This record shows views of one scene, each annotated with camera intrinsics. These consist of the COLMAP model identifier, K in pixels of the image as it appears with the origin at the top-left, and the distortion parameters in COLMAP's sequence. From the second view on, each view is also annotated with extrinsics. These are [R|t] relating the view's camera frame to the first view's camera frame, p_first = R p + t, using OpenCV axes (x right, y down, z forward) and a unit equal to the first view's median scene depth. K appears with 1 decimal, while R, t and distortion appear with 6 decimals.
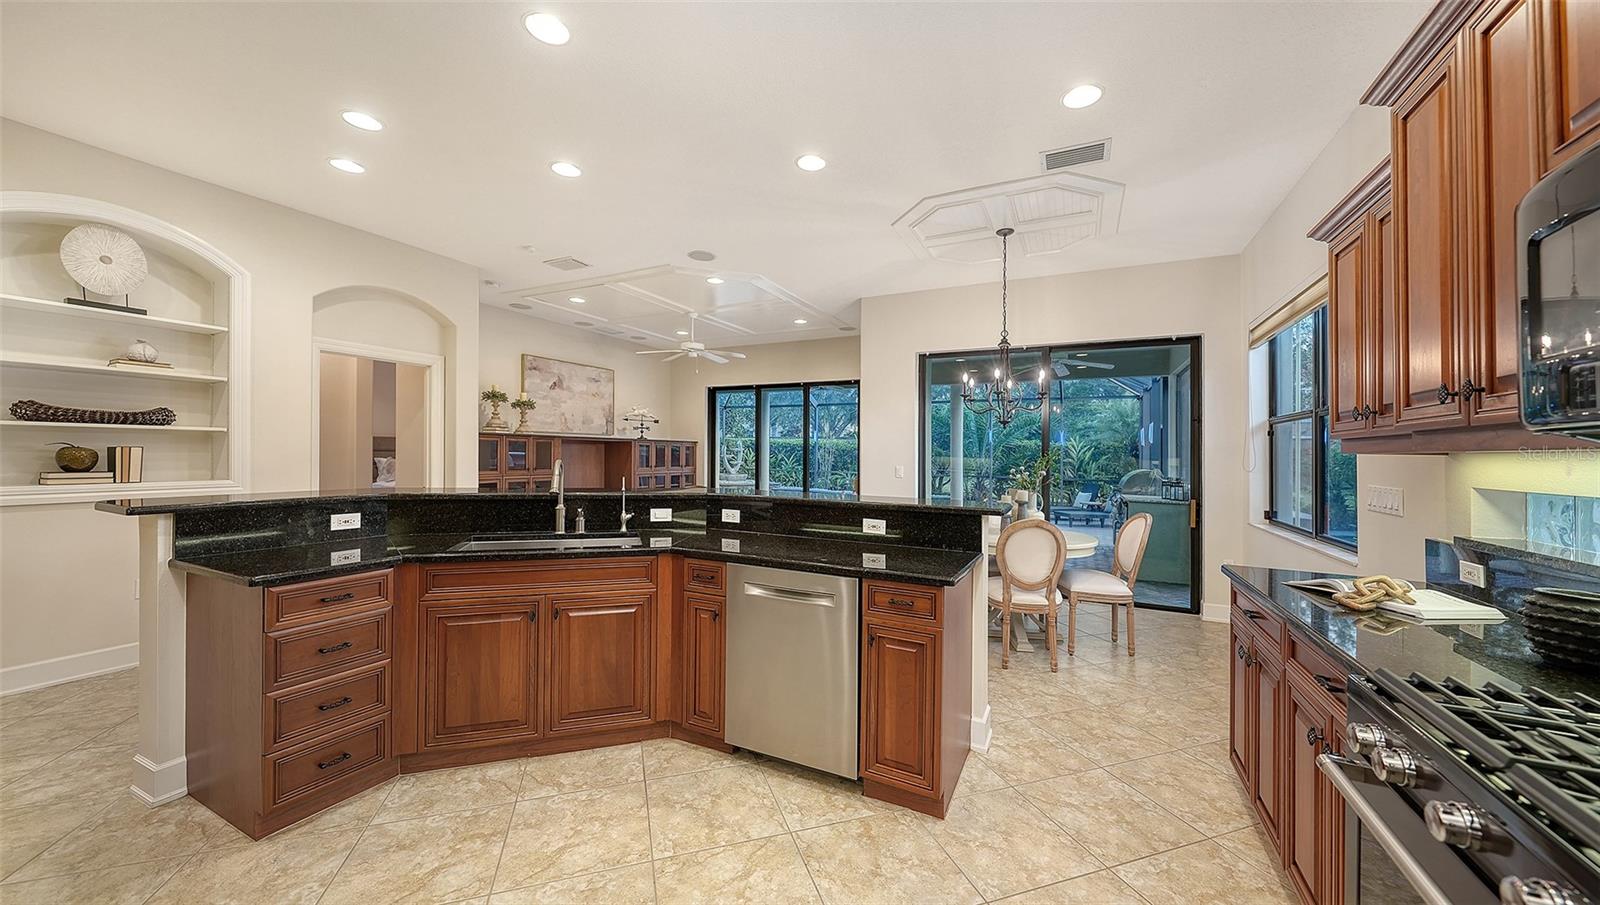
lens RADIAL K [[561.1, 0, 797.0], [0, 561.1, 469.8], [0, 0, 1]] dist [-0.000809, -0.000076]
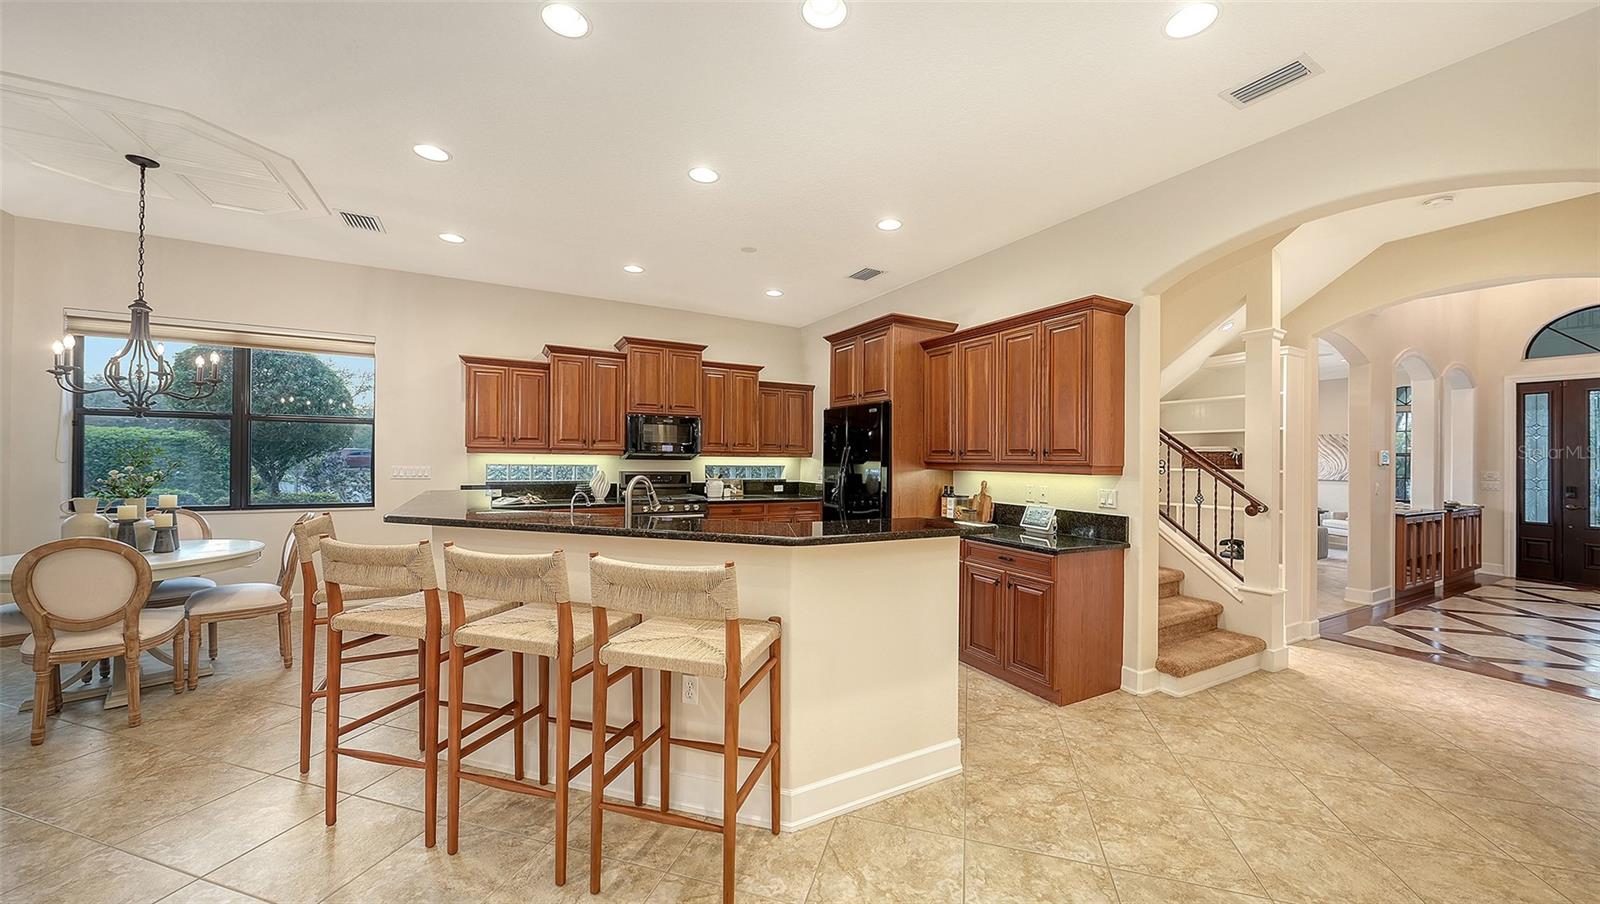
lens RADIAL K [[562.8, 0, 817.4], [0, 562.8, 450.8], [0, 0, 1]] dist [-0.002145, -0.000192]
pose [[-0.834035, -0.026387, 0.551080, -0.673172], [-0.014337, 0.999555, 0.026163, -0.049913], [-0.551525, 0.013920, -0.834042, 0.916851]]
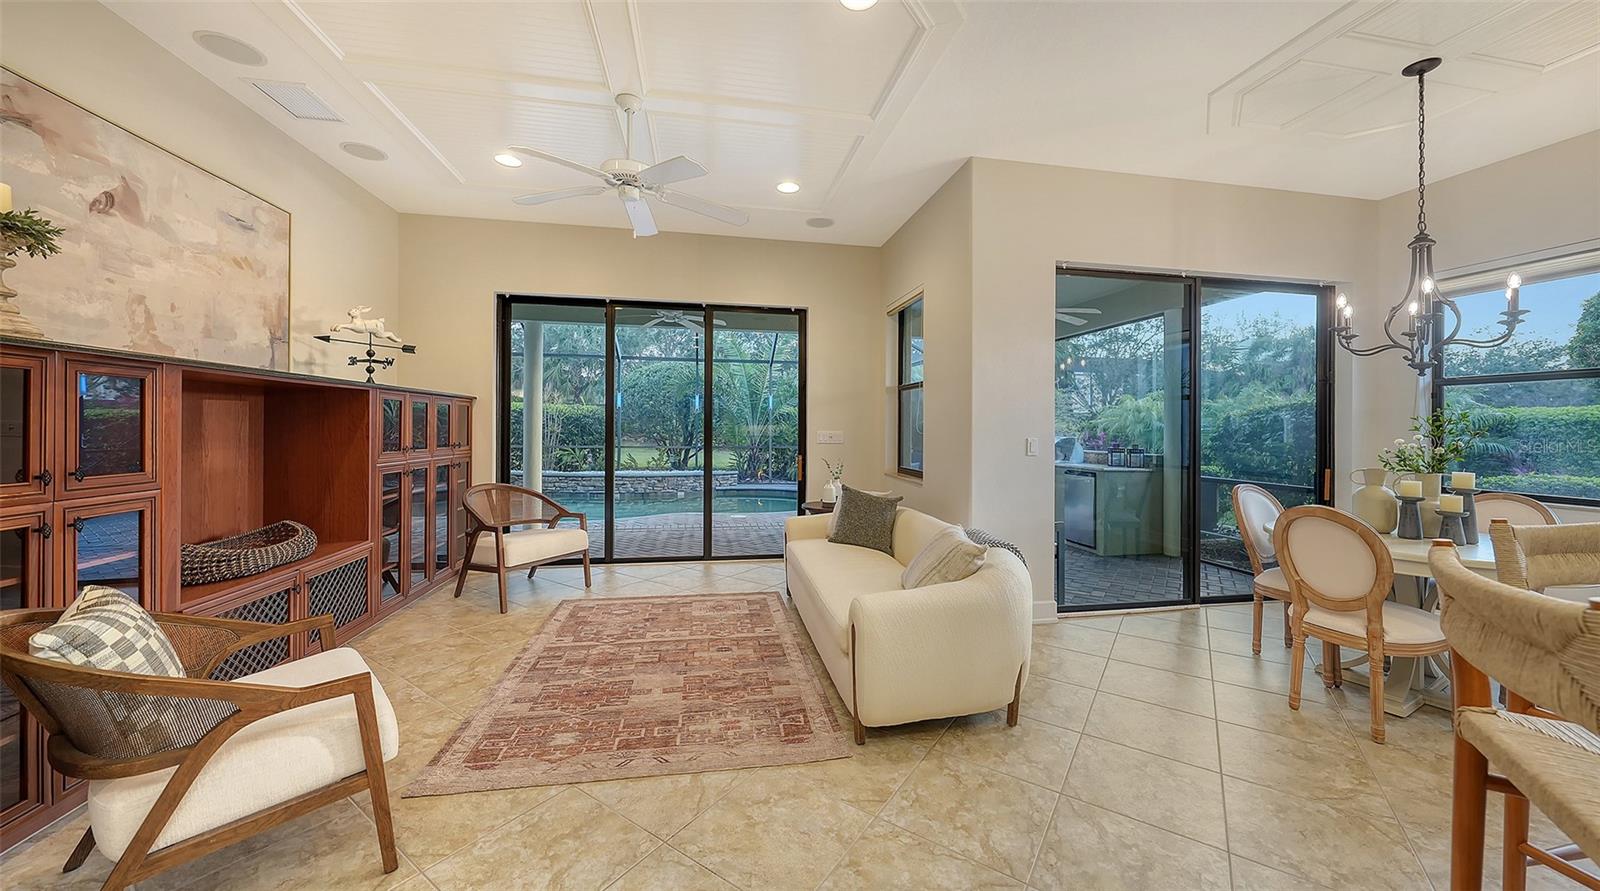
lens RADIAL K [[558.7, 0, 808.8], [0, 558.7, 434.7], [0, 0, 1]] dist [-0.001082, -0.000050]
pose [[0.789442, -0.015799, 0.613622, -0.466129], [0.019520, 0.999809, 0.000629, -0.017535], [-0.613515, 0.011482, 0.789600, 0.755339]]
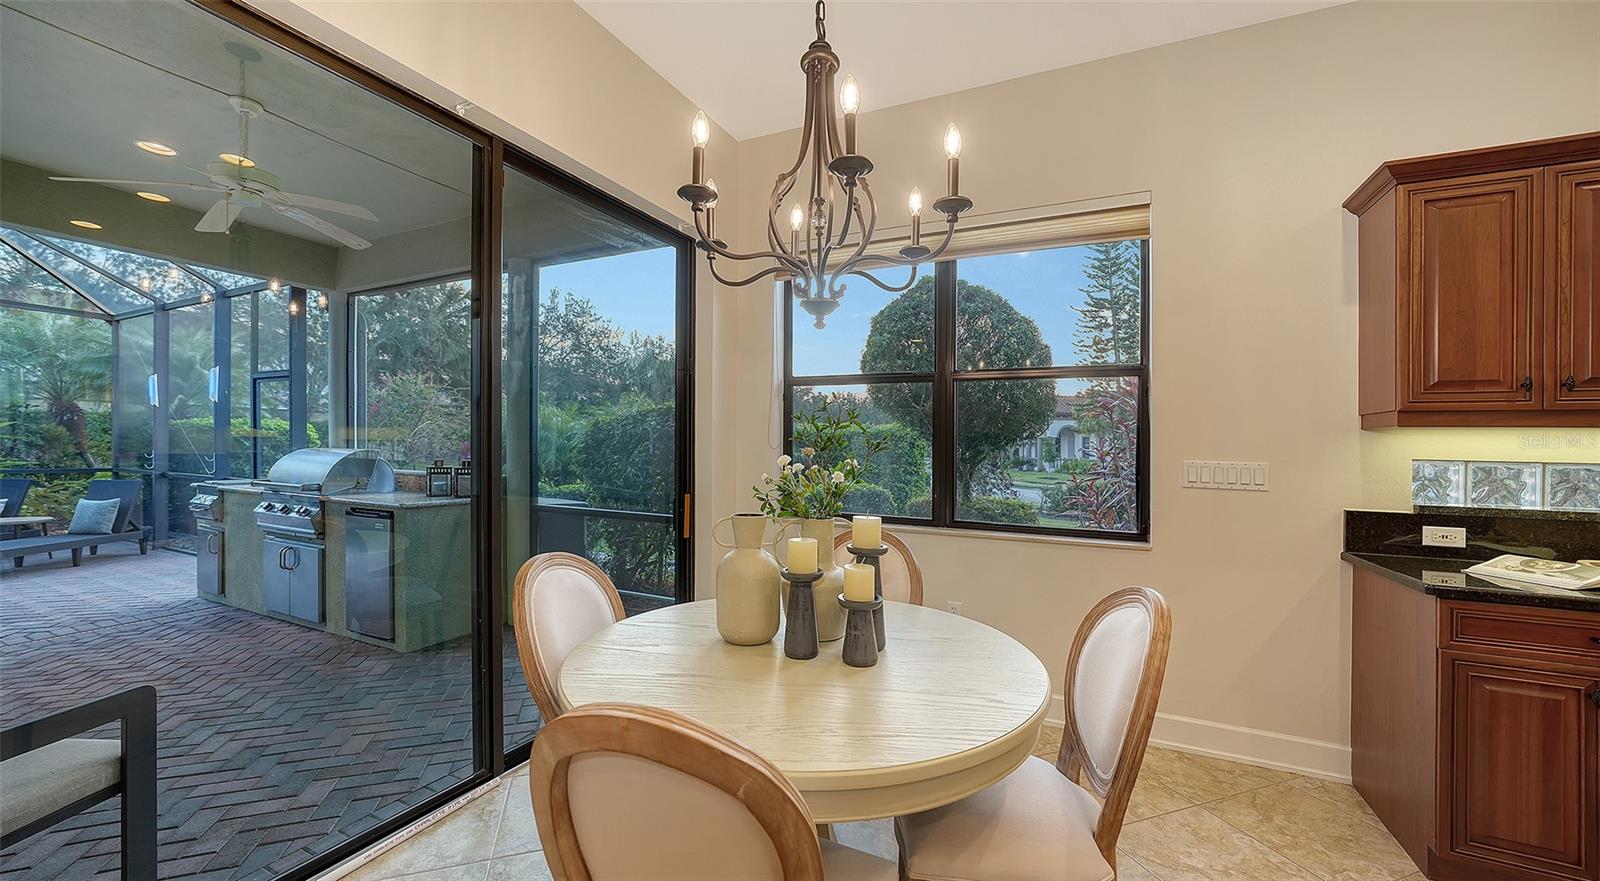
lens RADIAL K [[588.9, 0, 799.8], [0, 588.9, 434.4], [0, 0, 1]] dist [-0.029611, 0.009741]
pose [[-0.015835, 0.000954, 0.999874, 0.024208], [0.014500, 0.999895, -0.000724, -0.011695], [-0.999769, 0.014487, -0.015847, 0.827358]]
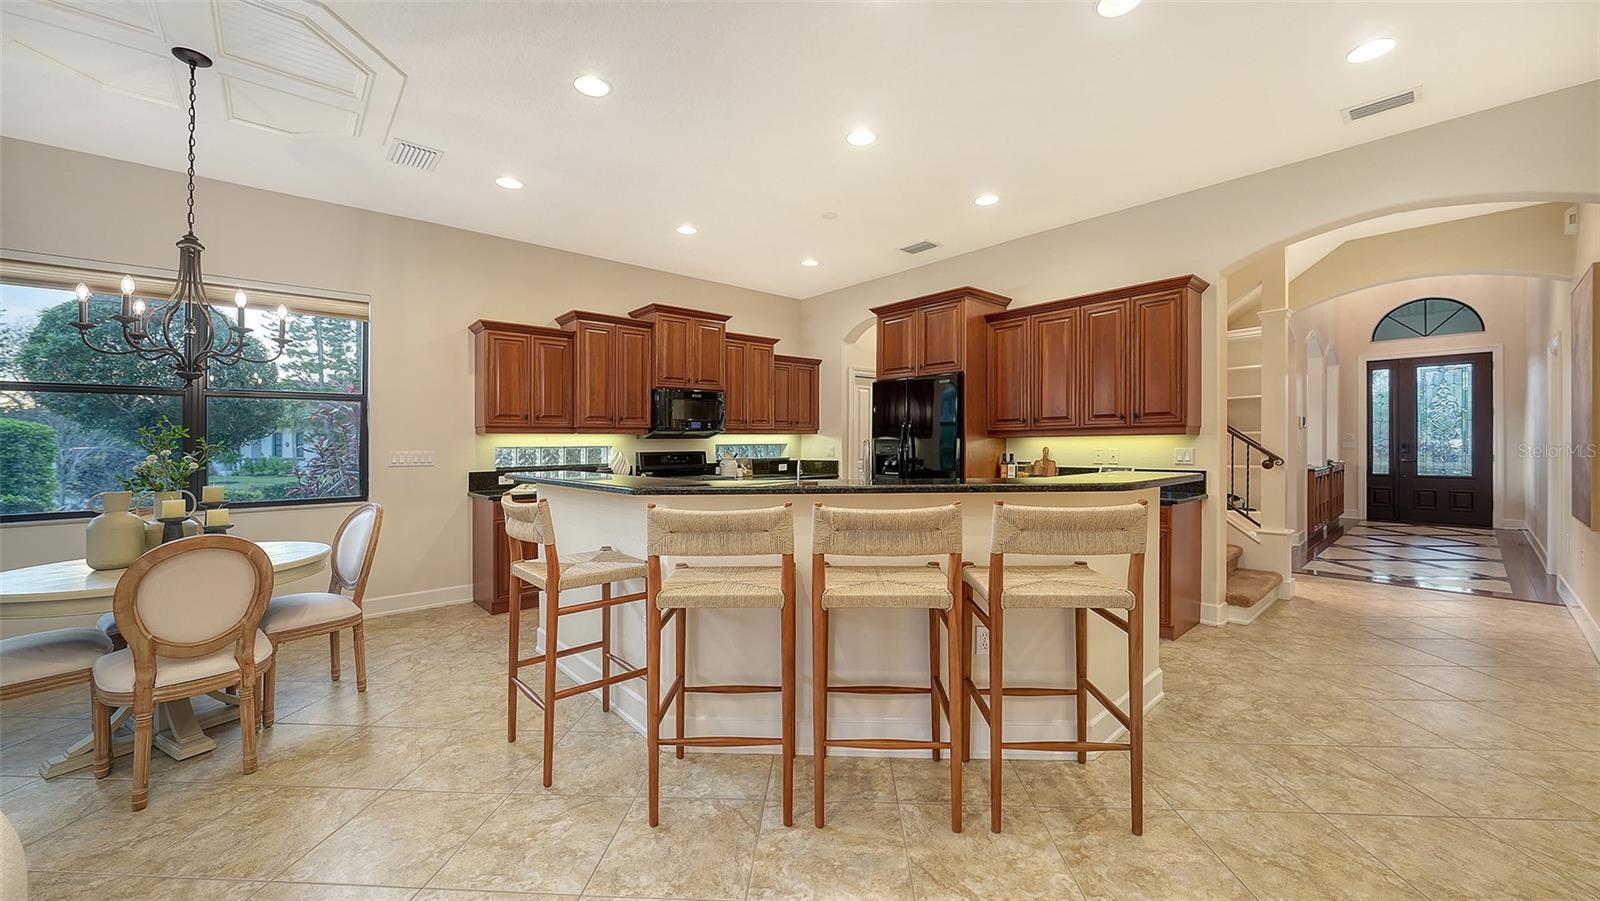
lens RADIAL K [[593.8, 0, 809.7], [0, 593.8, 439.6], [0, 0, 1]] dist [-0.000904, -0.000152]
pose [[-0.935166, -0.007537, 0.354129, -0.389503], [0.003574, 0.999522, 0.030713, -0.027922], [-0.354191, 0.029987, -0.934692, 1.101753]]
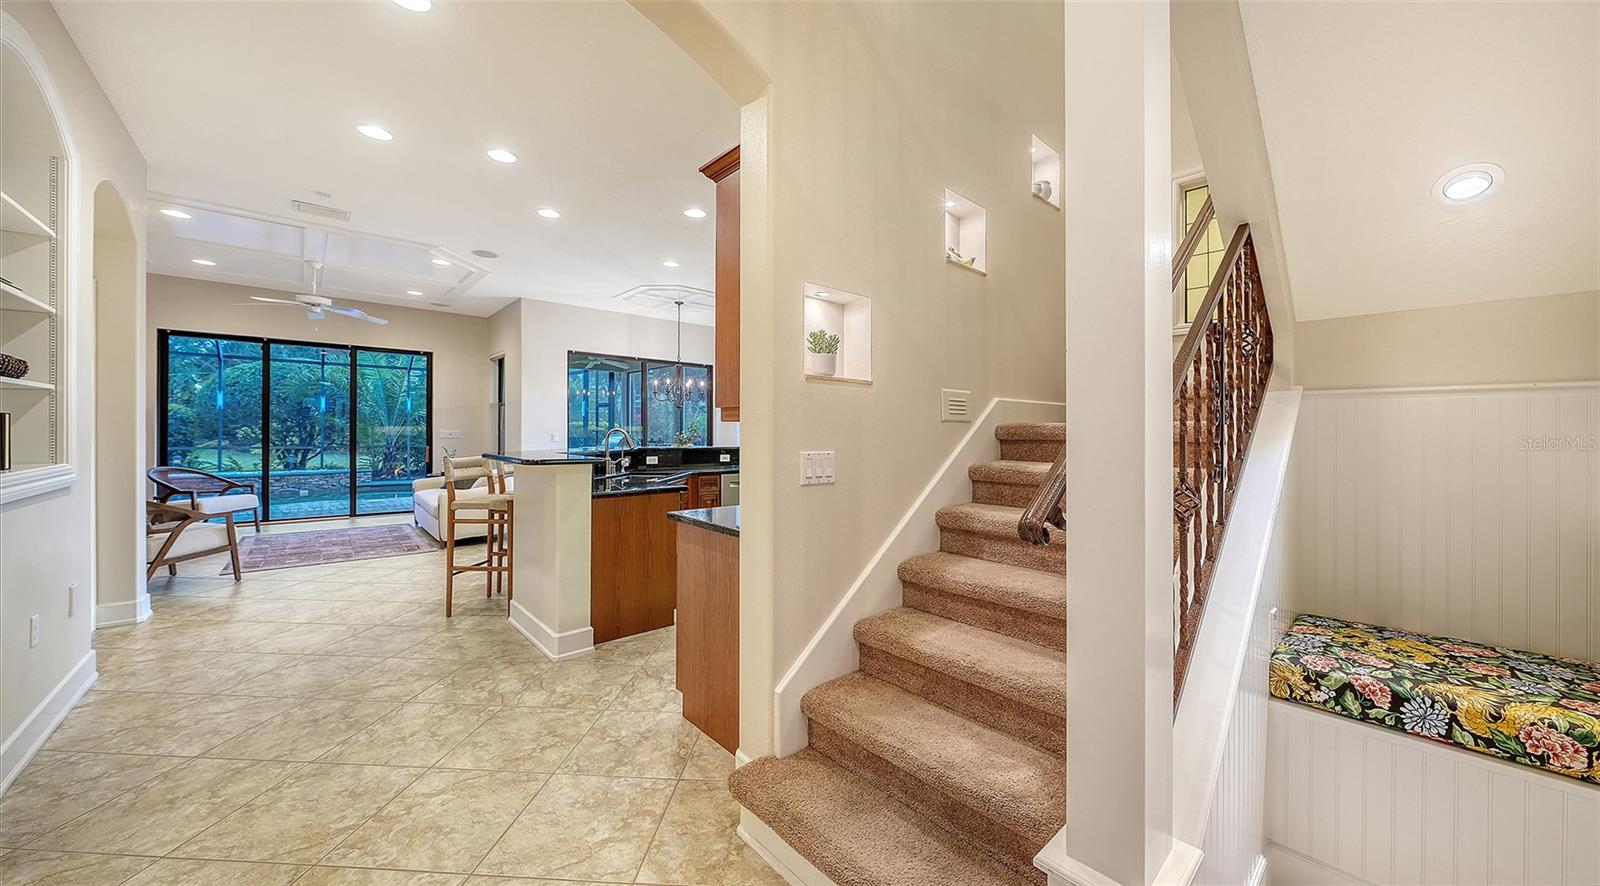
lens RADIAL K [[571.3, 0, 822.2], [0, 571.3, 435.8], [0, 0, 1]] dist [-0.009193, 0.000026]
pose [[0.348968, -0.016956, 0.936981, -0.991344], [0.021209, 0.999723, 0.010192, -0.000328], [-0.936895, 0.016315, 0.349231, -0.068315]]
